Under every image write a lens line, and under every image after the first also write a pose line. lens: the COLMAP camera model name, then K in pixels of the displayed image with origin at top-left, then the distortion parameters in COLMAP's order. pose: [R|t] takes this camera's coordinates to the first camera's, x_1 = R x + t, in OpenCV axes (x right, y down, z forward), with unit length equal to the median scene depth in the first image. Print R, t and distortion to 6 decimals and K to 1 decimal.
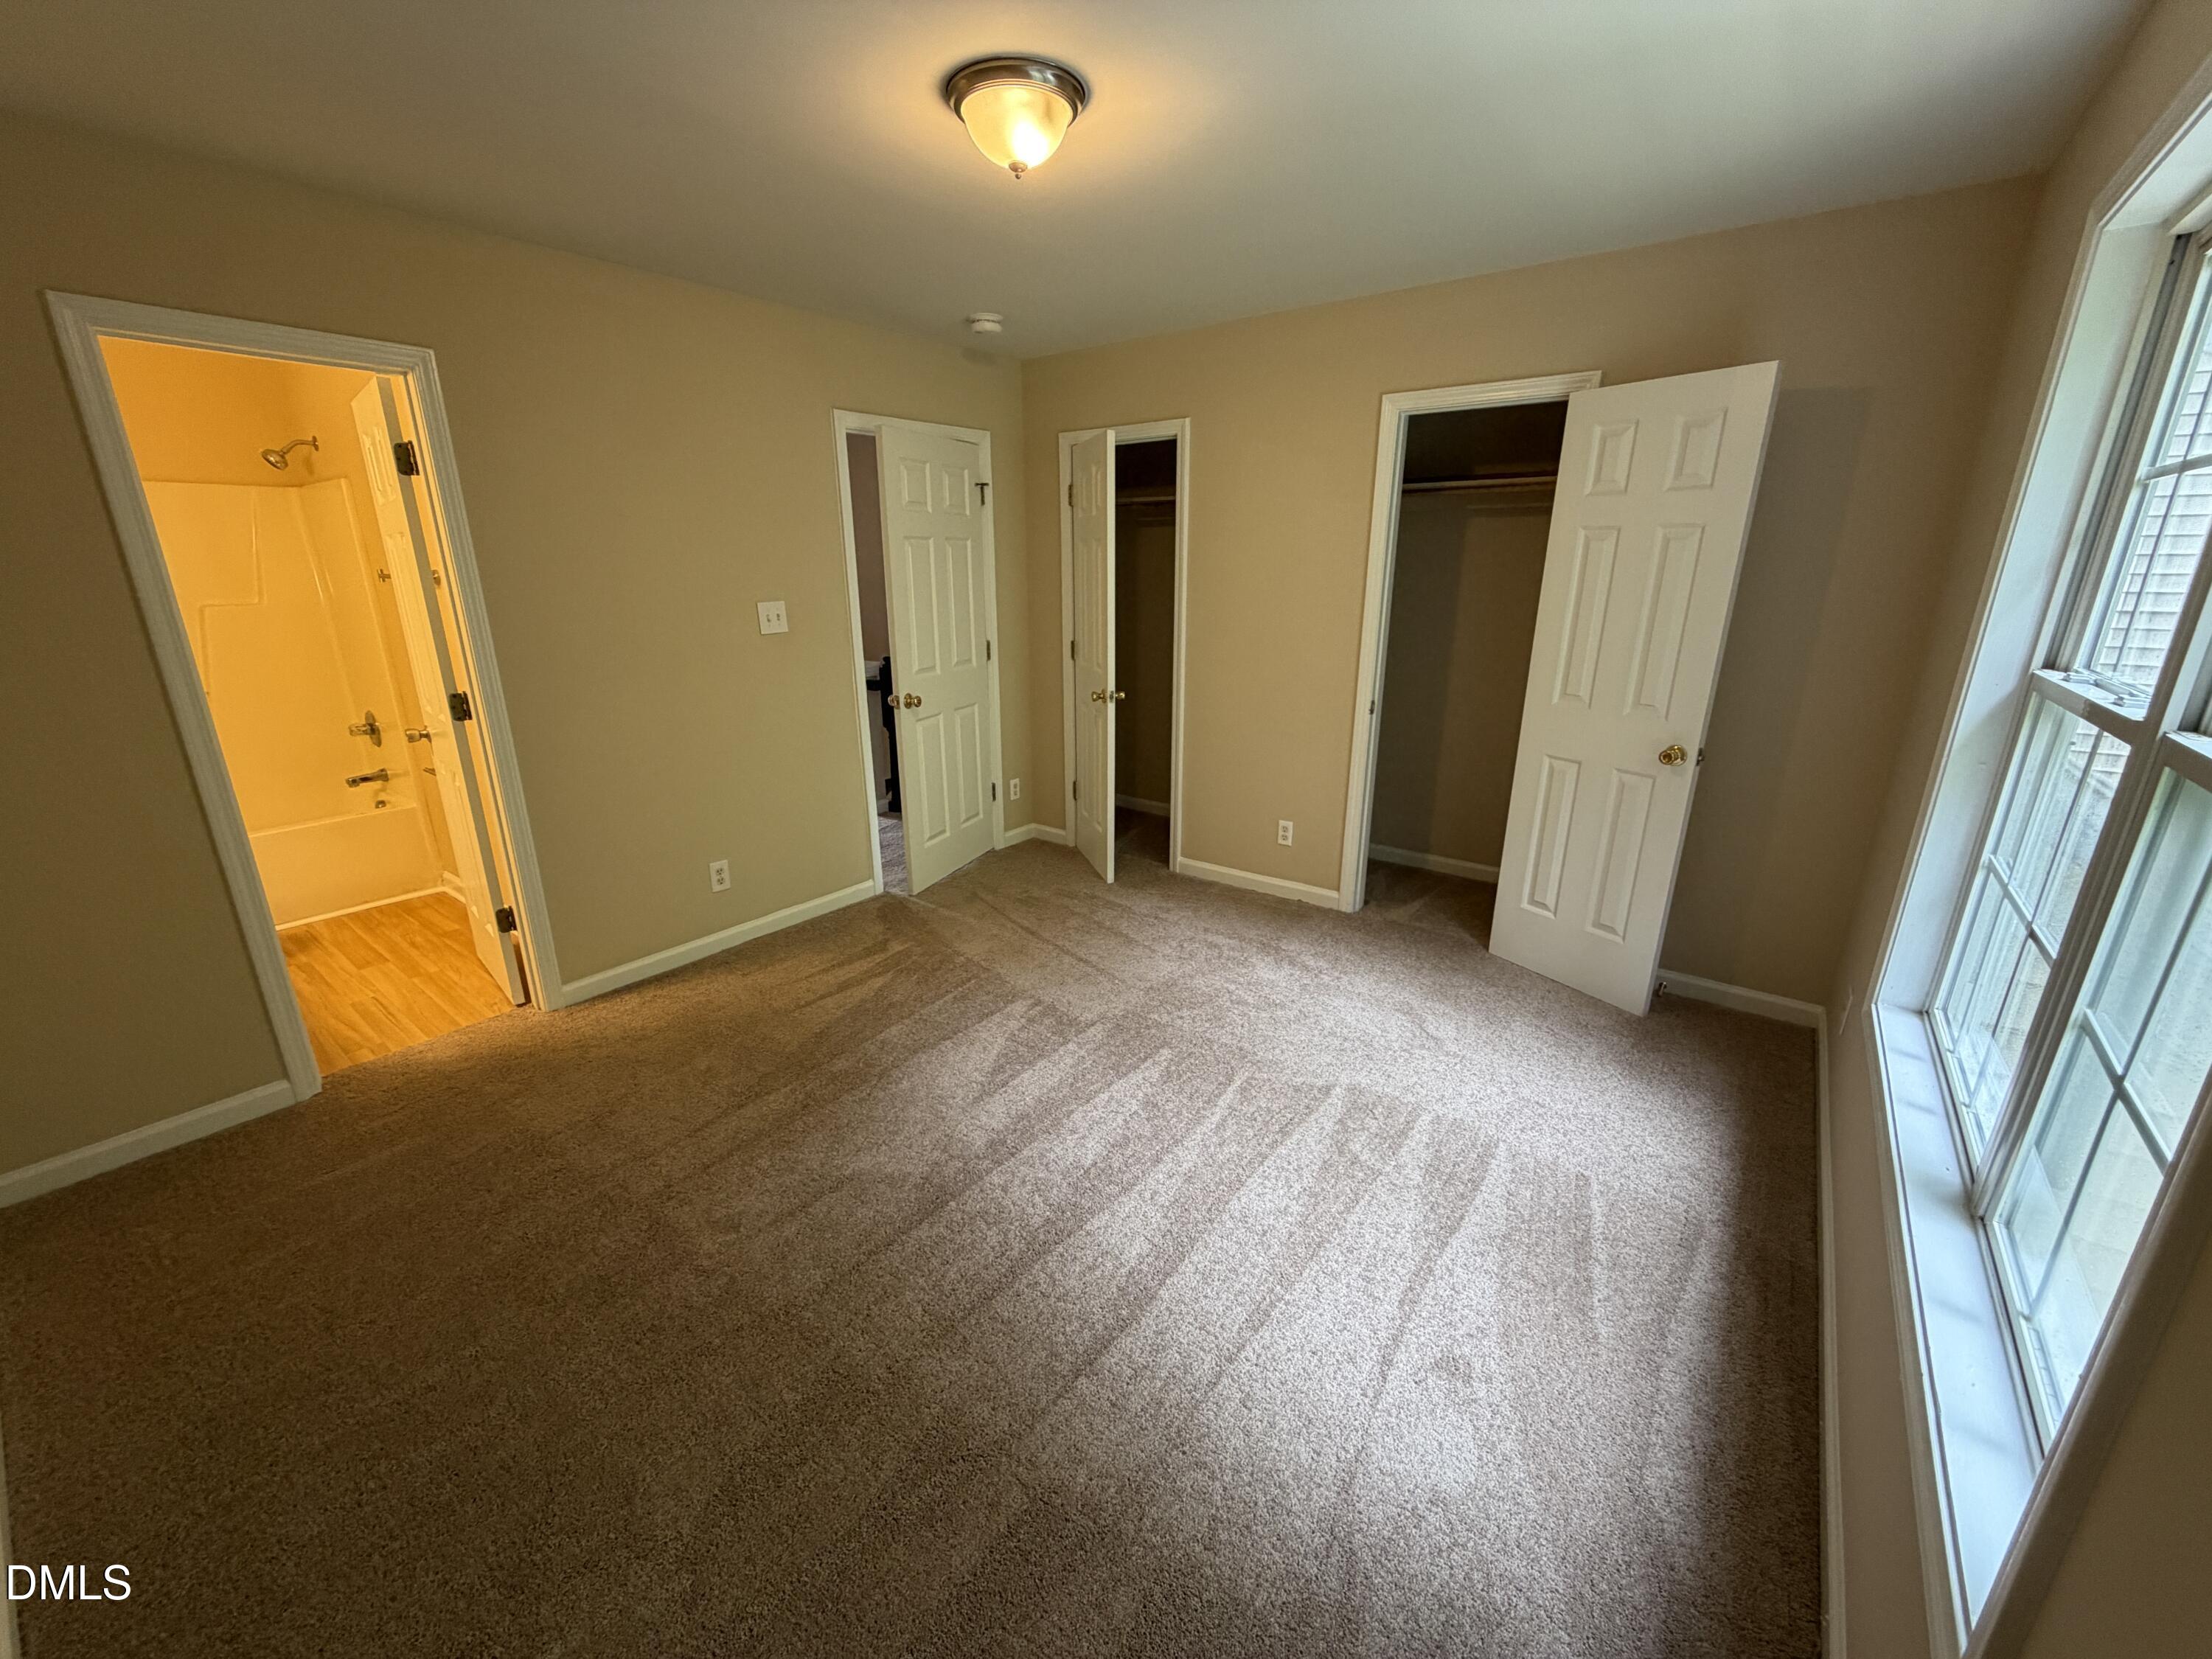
lens RADIAL K [[878.8, 0, 1100.1], [0, 878.8, 832.5], [0, 0, 1]] dist [0.000177, 0.000371]
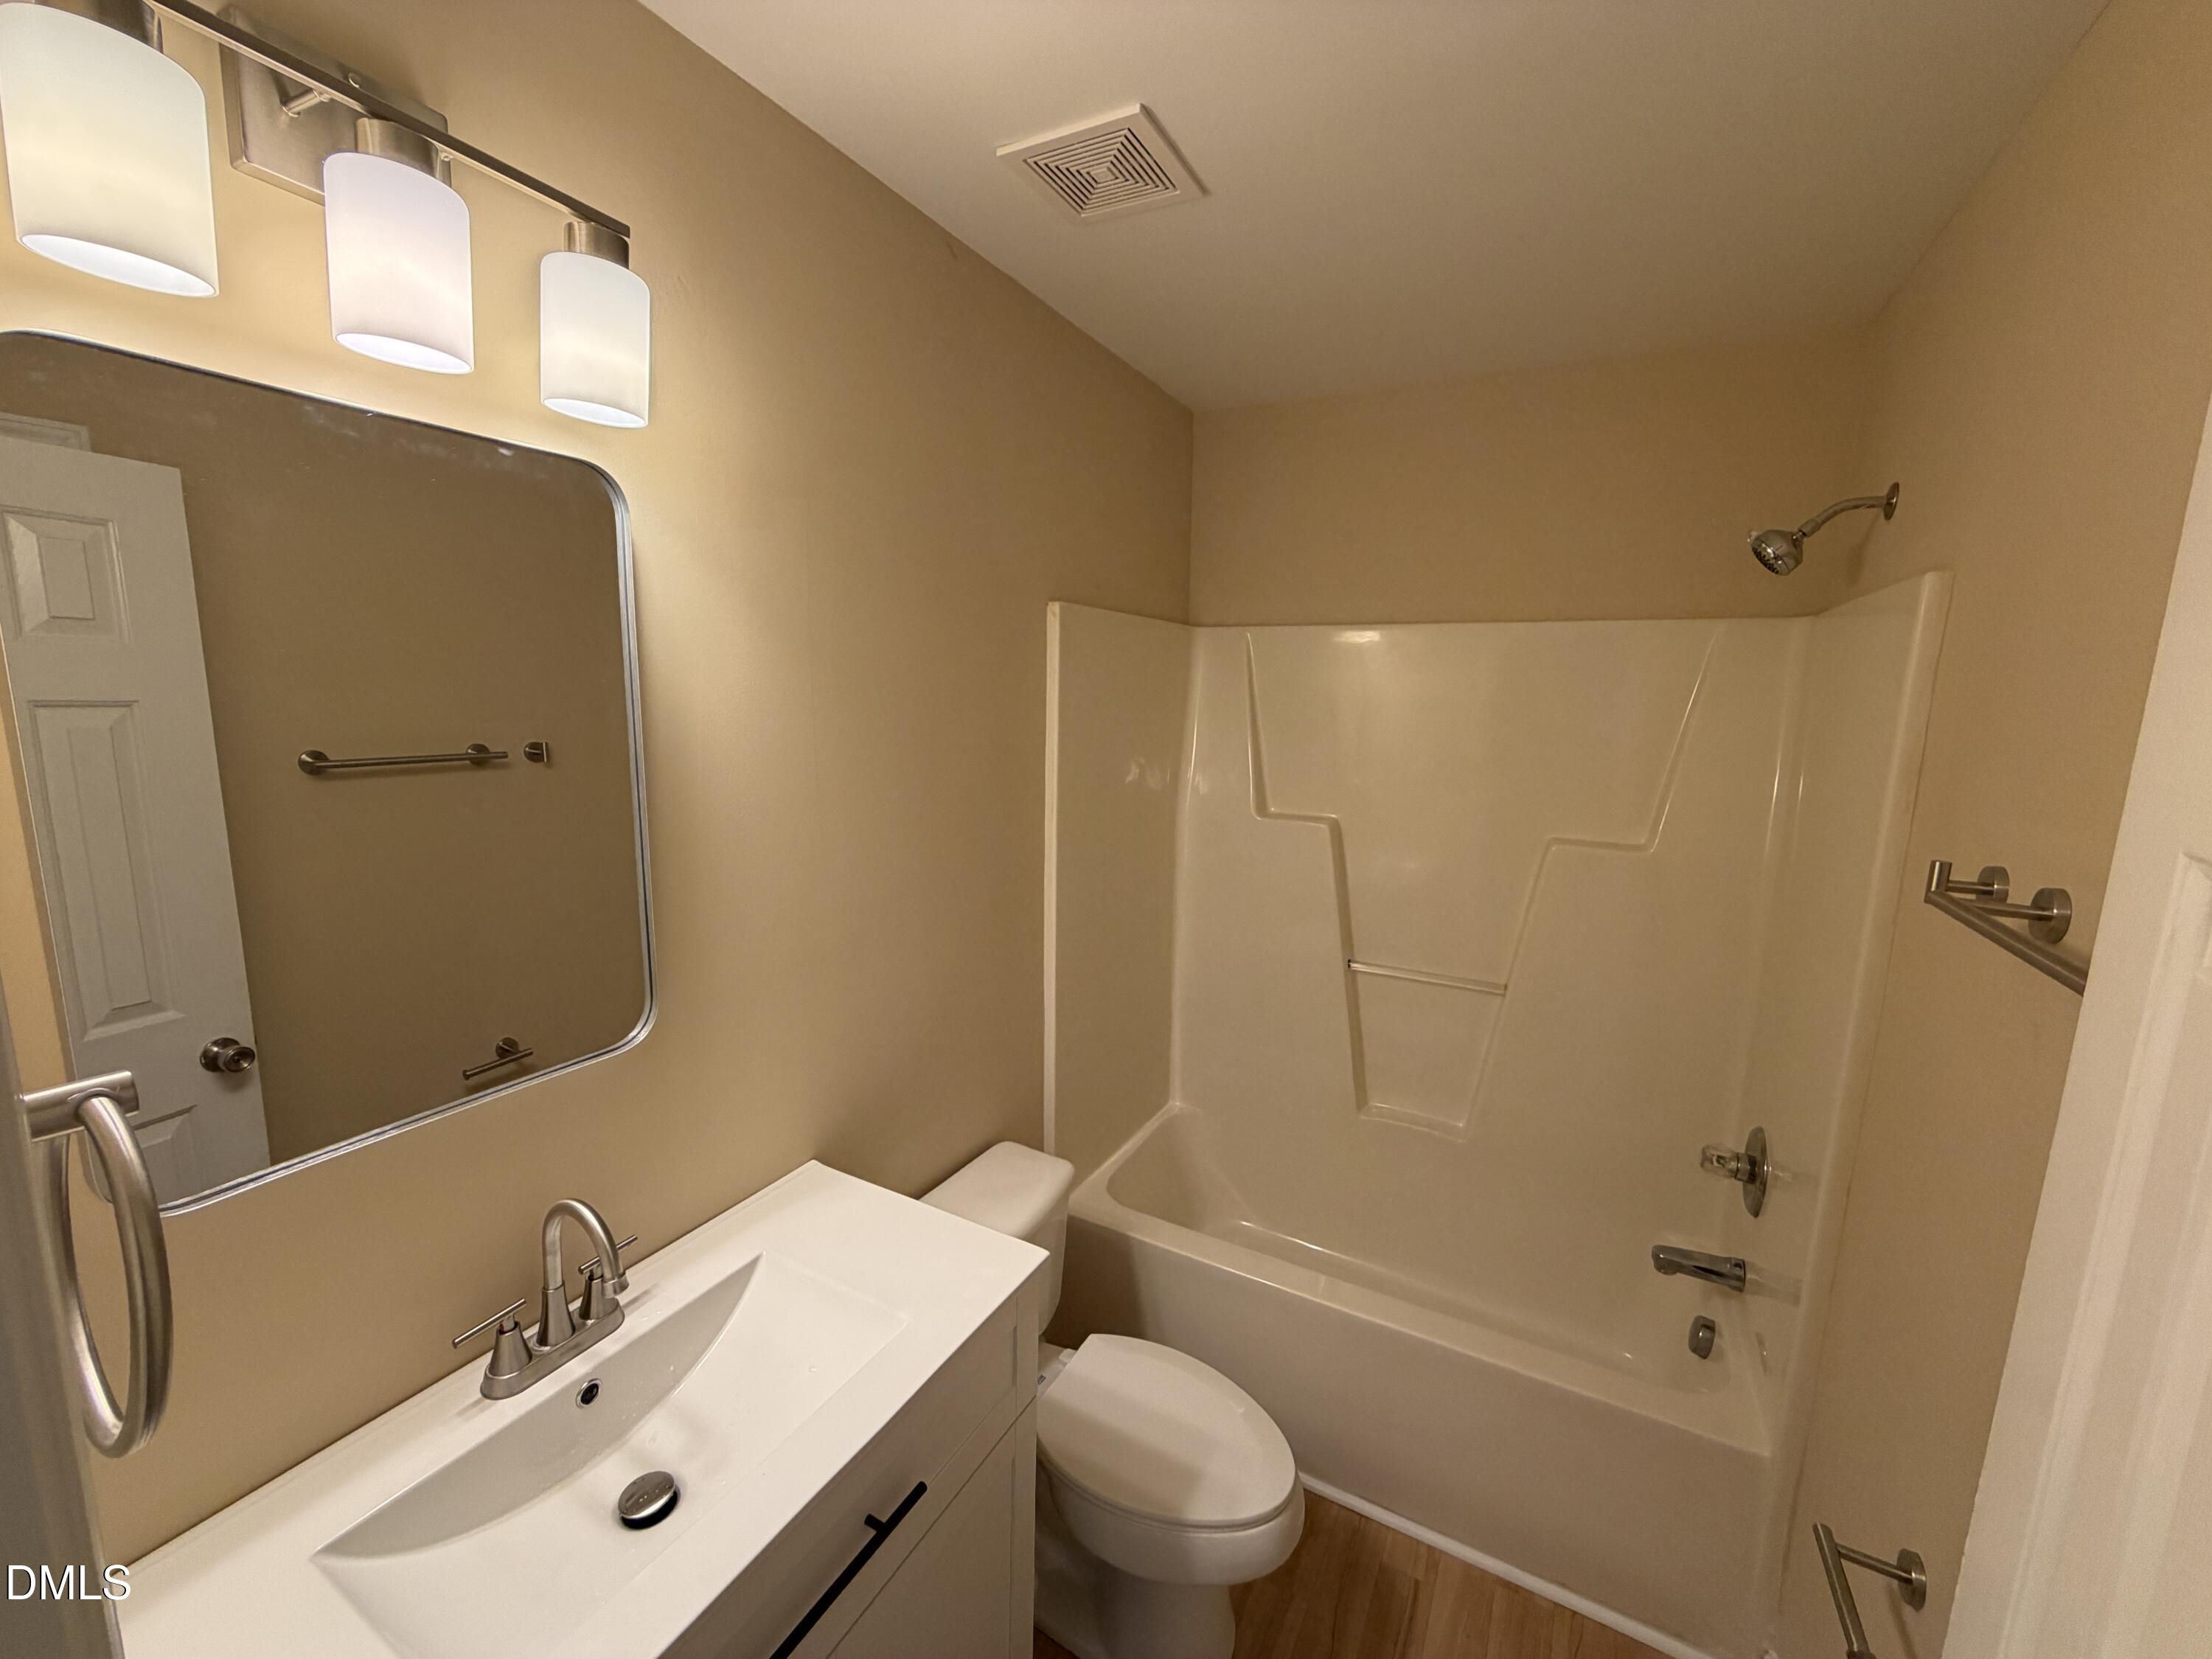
lens RADIAL K [[878.8, 0, 1100.1], [0, 878.8, 832.5], [0, 0, 1]] dist [0.000177, 0.000371]
pose [[0.157553, 0.160739, -0.974341, -0.539018], [-0.313095, 0.943890, 0.105088, -0.231886], [0.936562, 0.288504, 0.199040, 0.630653]]
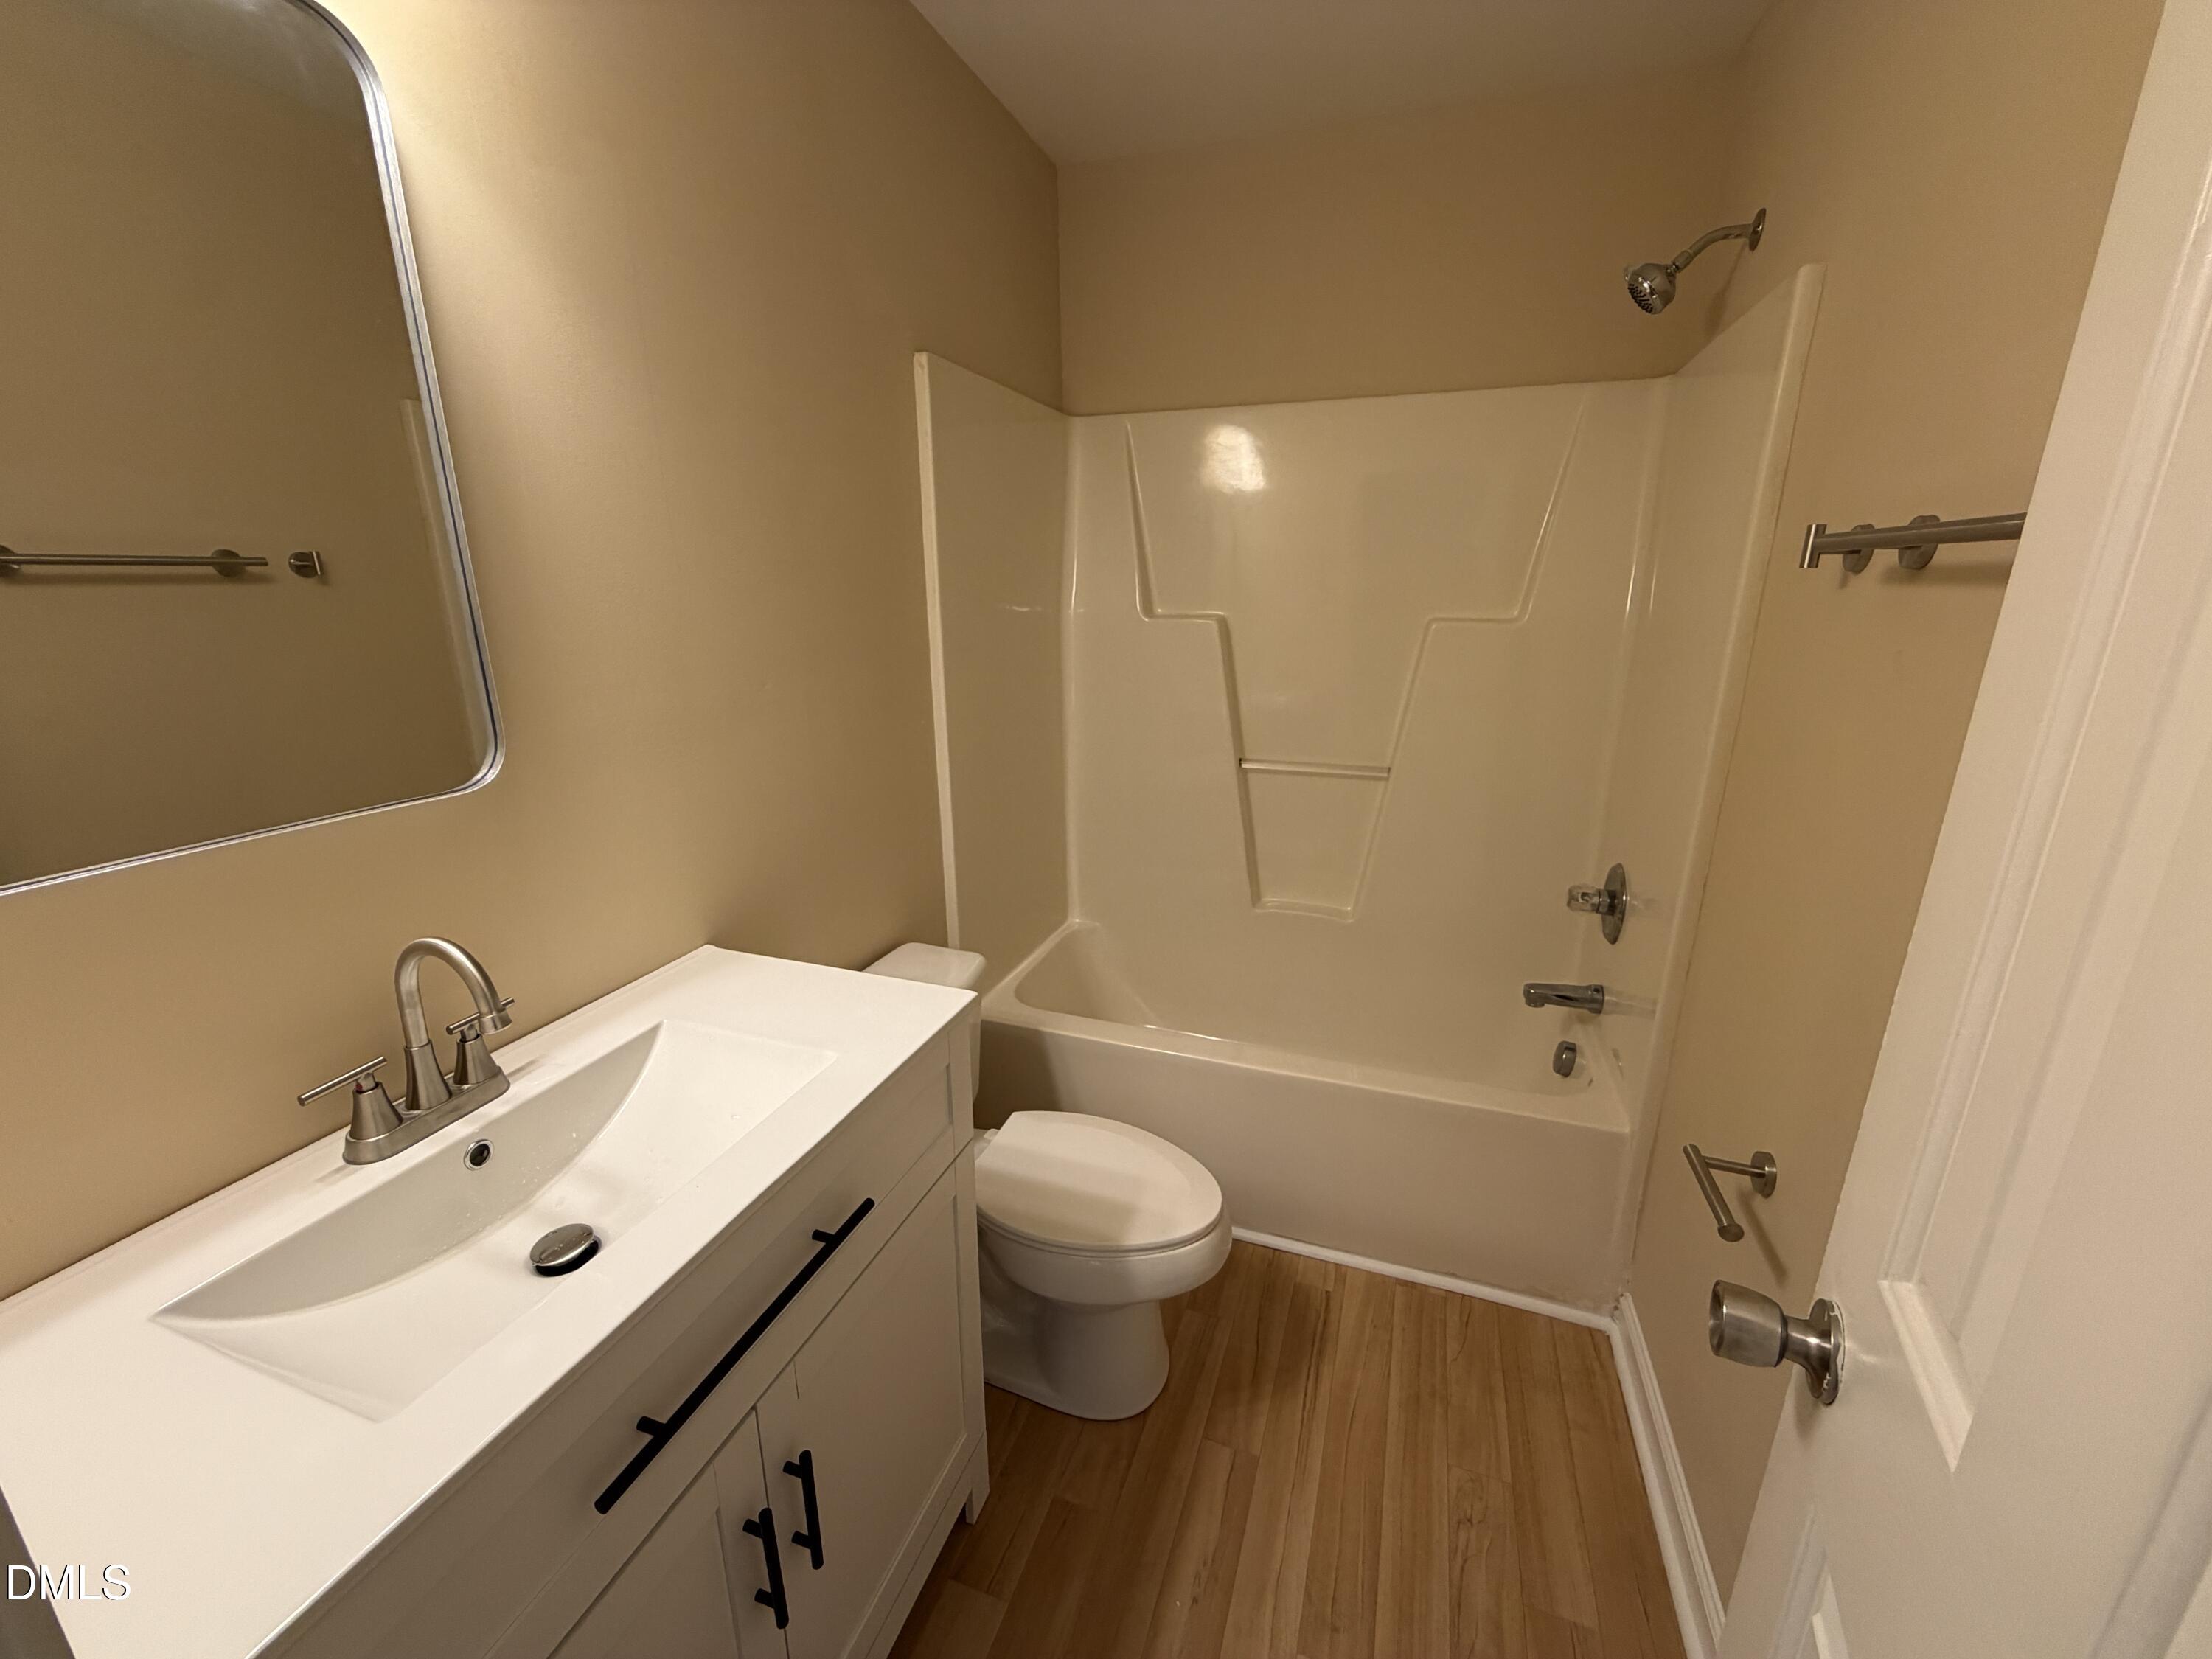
lens RADIAL K [[878.8, 0, 1100.1], [0, 878.8, 832.5], [0, 0, 1]] dist [0.000177, 0.000371]
pose [[0.311807, 0.258320, -0.914356, -0.547423], [-0.279417, 0.944710, 0.171611, -0.168166], [0.908131, 0.201977, 0.366746, 0.635479]]
